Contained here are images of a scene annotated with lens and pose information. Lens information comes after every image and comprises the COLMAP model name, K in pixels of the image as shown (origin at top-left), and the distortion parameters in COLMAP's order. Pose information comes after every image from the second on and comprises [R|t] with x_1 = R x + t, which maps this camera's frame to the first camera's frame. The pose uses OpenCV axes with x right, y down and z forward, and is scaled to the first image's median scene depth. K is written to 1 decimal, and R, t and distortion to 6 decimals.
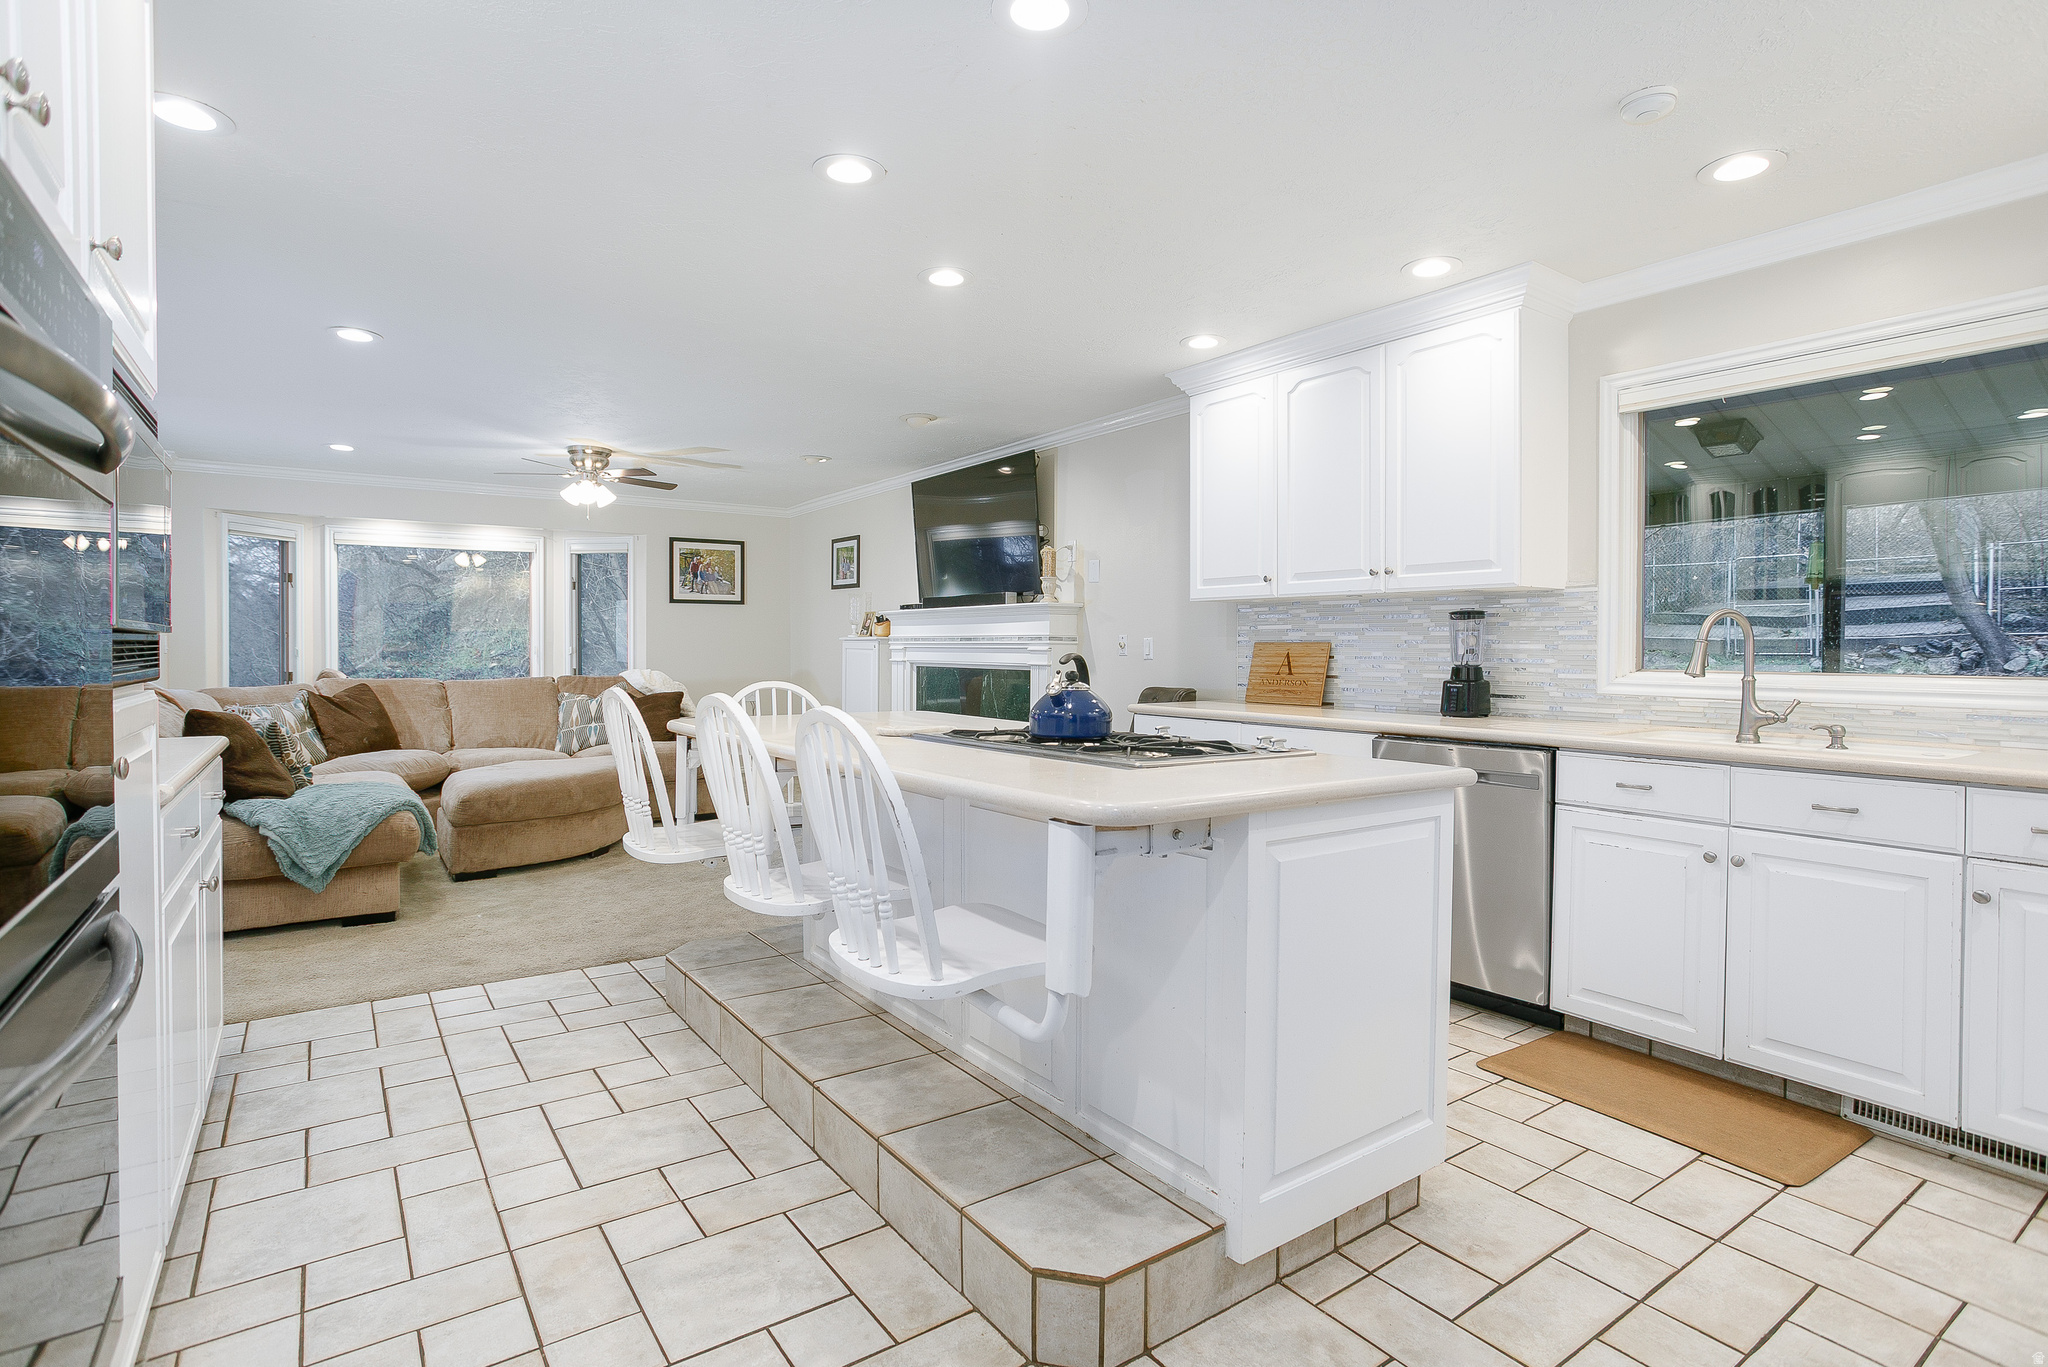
lens RADIAL K [[996.7, 0, 981.1], [0, 996.7, 665.5], [0, 0, 1]] dist [-0.003019, 0.000078]
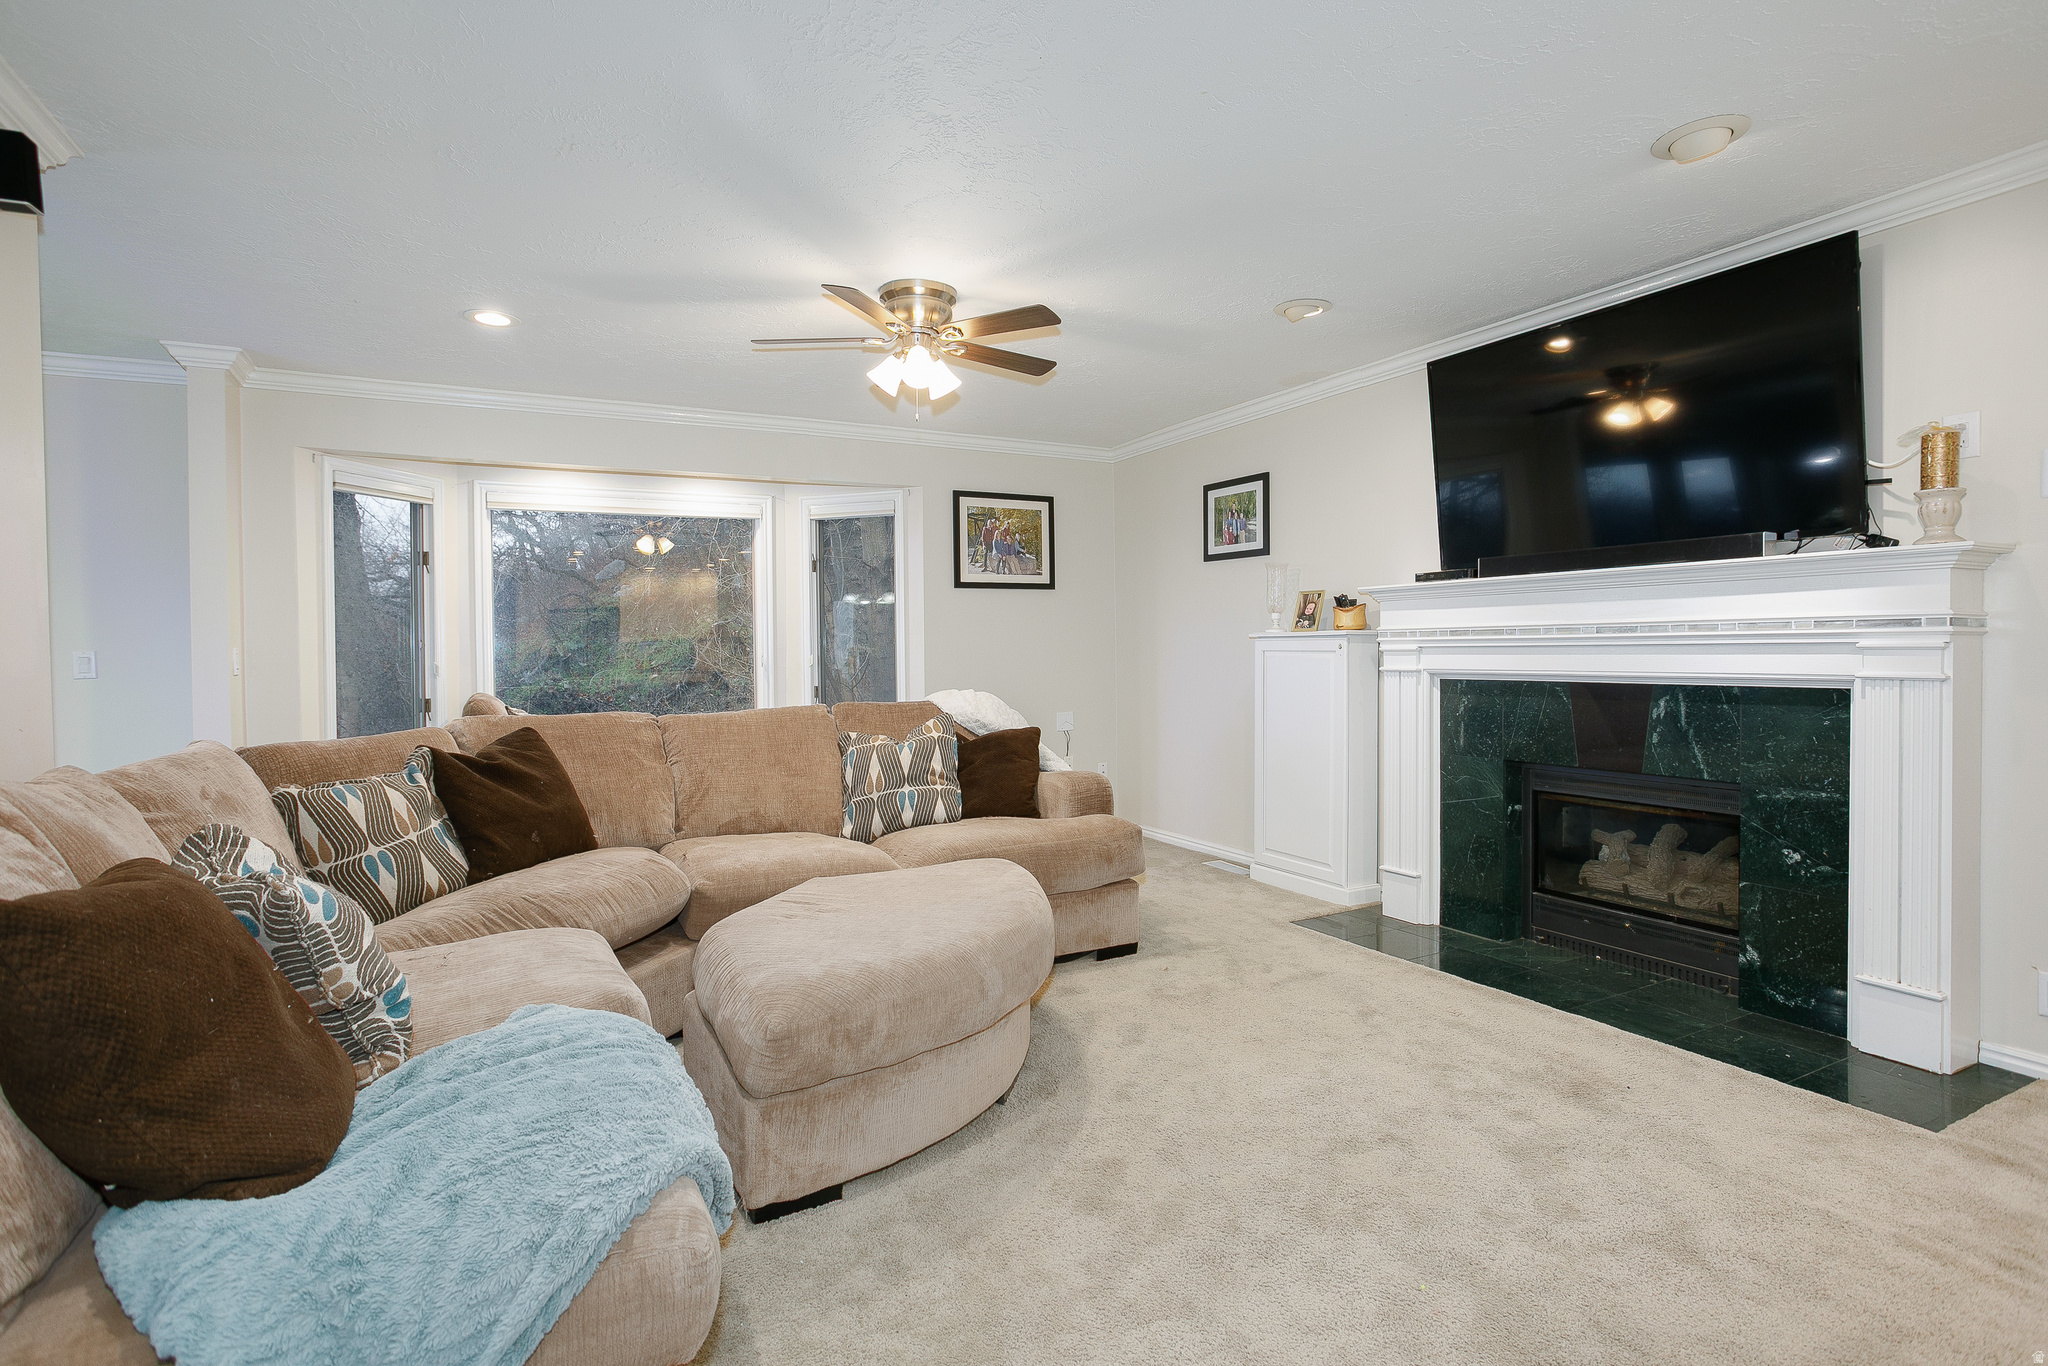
lens RADIAL K [[1000.5, 0, 1018.0], [0, 1000.5, 671.8], [0, 0, 1]] dist [-0.034044, 0.000249]
pose [[0.995353, -0.013317, -0.095367, -0.241269], [0.013561, 0.999906, 0.001915, -0.007836], [0.095333, -0.003199, 0.995440, 0.386086]]
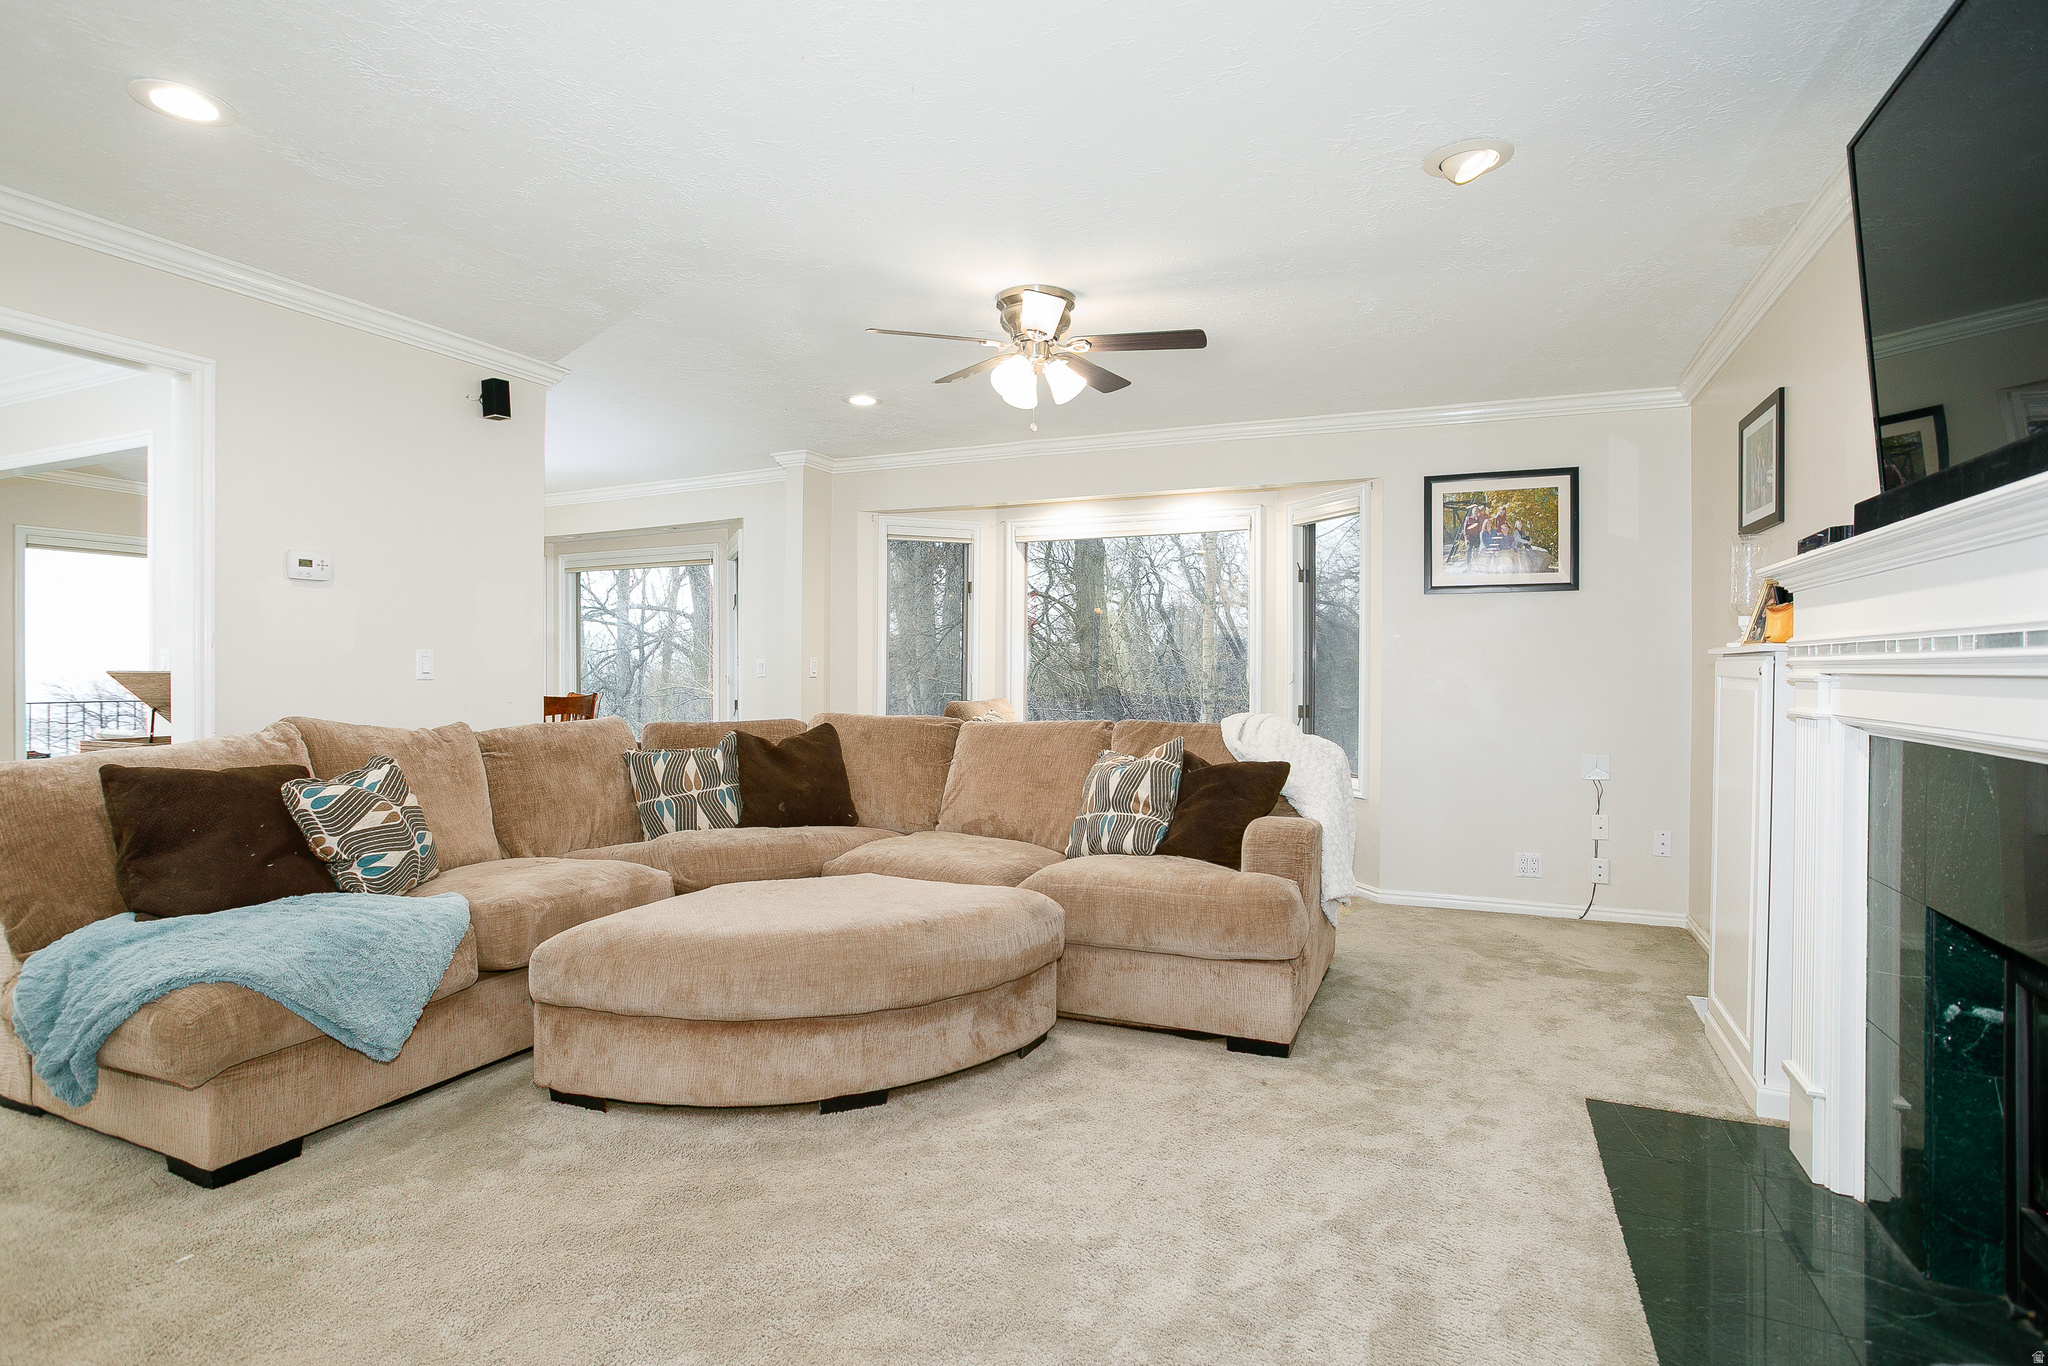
lens RADIAL K [[1022.1, 0, 1025.3], [0, 1022.1, 671.4], [0, 0, 1]] dist [-0.046533, 0.000255]
pose [[0.547503, 0.002966, -0.836798, 0.048334], [-0.018918, 0.999782, -0.008834, -0.011416], [0.836590, 0.020667, 0.547440, 0.585962]]
